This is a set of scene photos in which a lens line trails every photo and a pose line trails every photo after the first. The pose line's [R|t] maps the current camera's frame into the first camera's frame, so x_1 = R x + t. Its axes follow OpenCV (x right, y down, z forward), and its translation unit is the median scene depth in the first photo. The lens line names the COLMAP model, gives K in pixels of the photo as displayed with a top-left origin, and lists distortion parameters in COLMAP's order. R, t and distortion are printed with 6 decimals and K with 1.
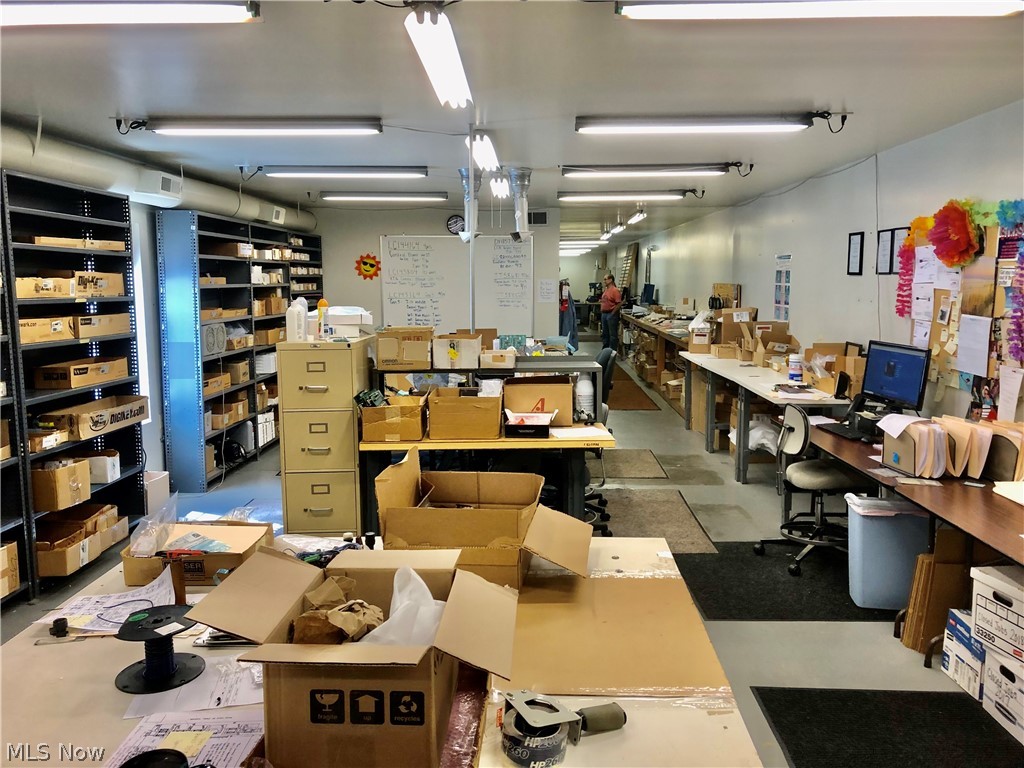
lens RADIAL K [[846.5, 0, 521.1], [0, 846.5, 386.4], [0, 0, 1]] dist [0.053628, -0.052795]
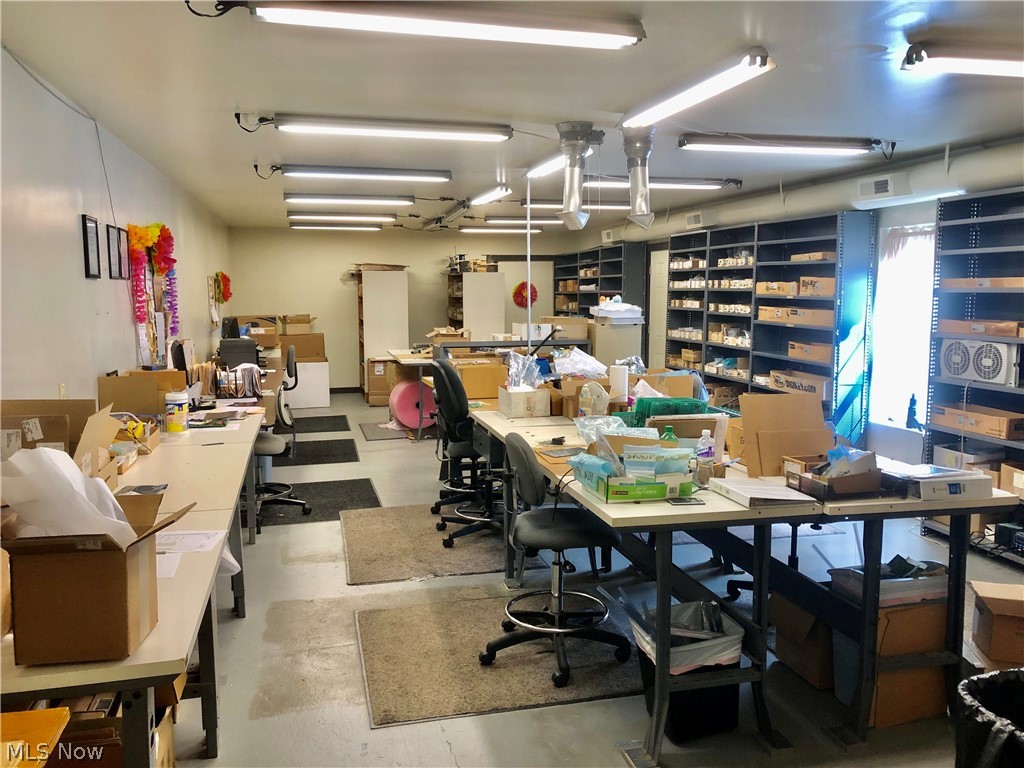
lens RADIAL K [[846.5, 0, 512.0], [0, 846.5, 380.5], [0, 0, 1]] dist [0.053628, -0.052795]
pose [[-0.966444, 0.032612, -0.254798, 0.295010], [-0.028608, 0.972073, 0.232927, -0.268387], [0.255278, 0.232401, -0.938522, 2.125571]]
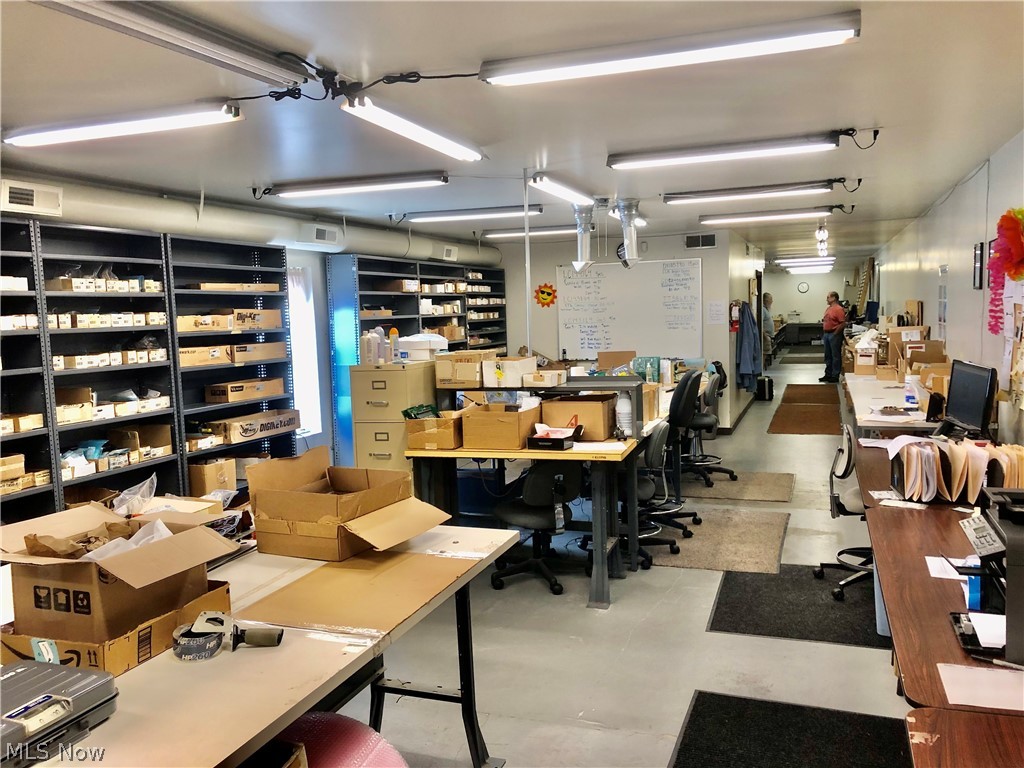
lens RADIAL K [[846.5, 0, 516.7], [0, 846.5, 392.2], [0, 0, 1]] dist [0.053628, -0.052795]
pose [[0.946658, 0.005145, -0.322199, 0.261391], [-0.012105, 0.999735, -0.019601, 0.006393], [0.322013, 0.022456, 0.946469, -0.046513]]
